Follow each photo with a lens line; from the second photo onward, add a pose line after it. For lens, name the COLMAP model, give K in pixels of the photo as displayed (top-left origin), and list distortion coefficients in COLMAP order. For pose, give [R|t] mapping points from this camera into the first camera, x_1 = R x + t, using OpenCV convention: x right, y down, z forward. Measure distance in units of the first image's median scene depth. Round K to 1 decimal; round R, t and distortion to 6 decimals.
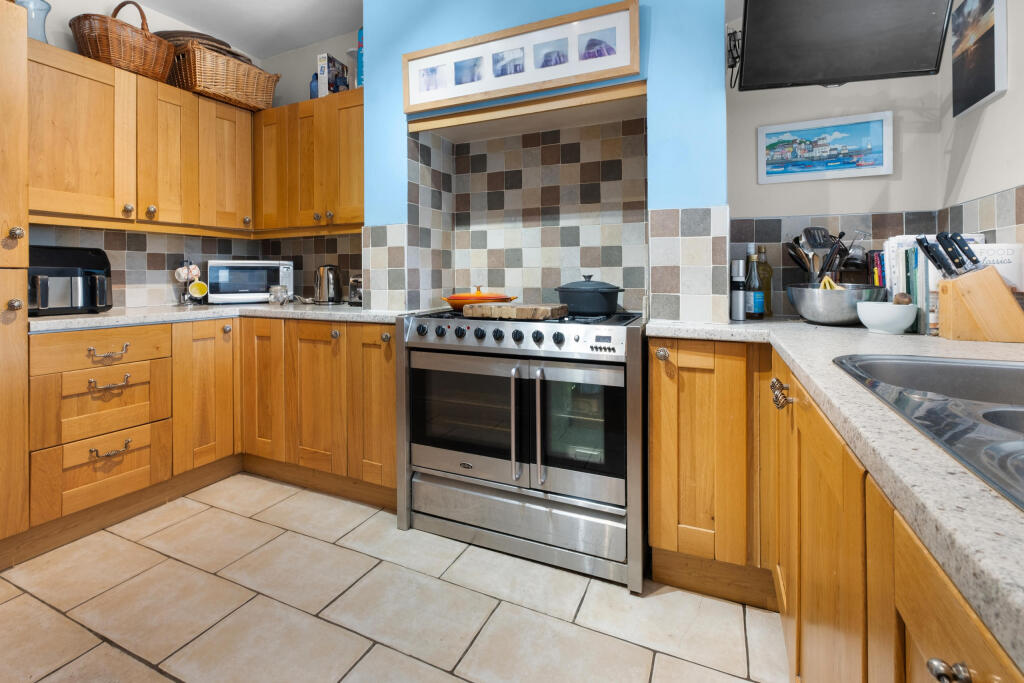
lens RADIAL K [[471.4, 0, 501.1], [0, 471.4, 274.7], [0, 0, 1]] dist [-0.002282, -0.000401]
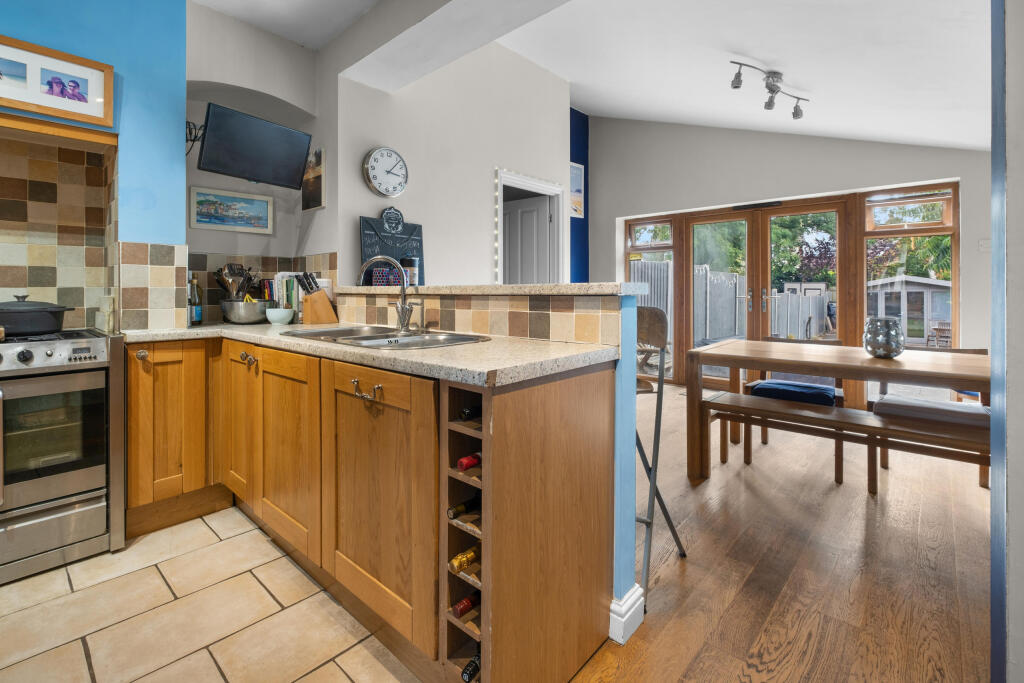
lens RADIAL K [[471.4, 0, 501.1], [0, 471.4, 274.7], [0, 0, 1]] dist [-0.002282, -0.000401]
pose [[0.307008, 0.033054, 0.951133, -0.575739], [0.006631, 0.999298, -0.036868, 0.000849], [-0.951684, 0.017626, 0.306573, -0.335553]]
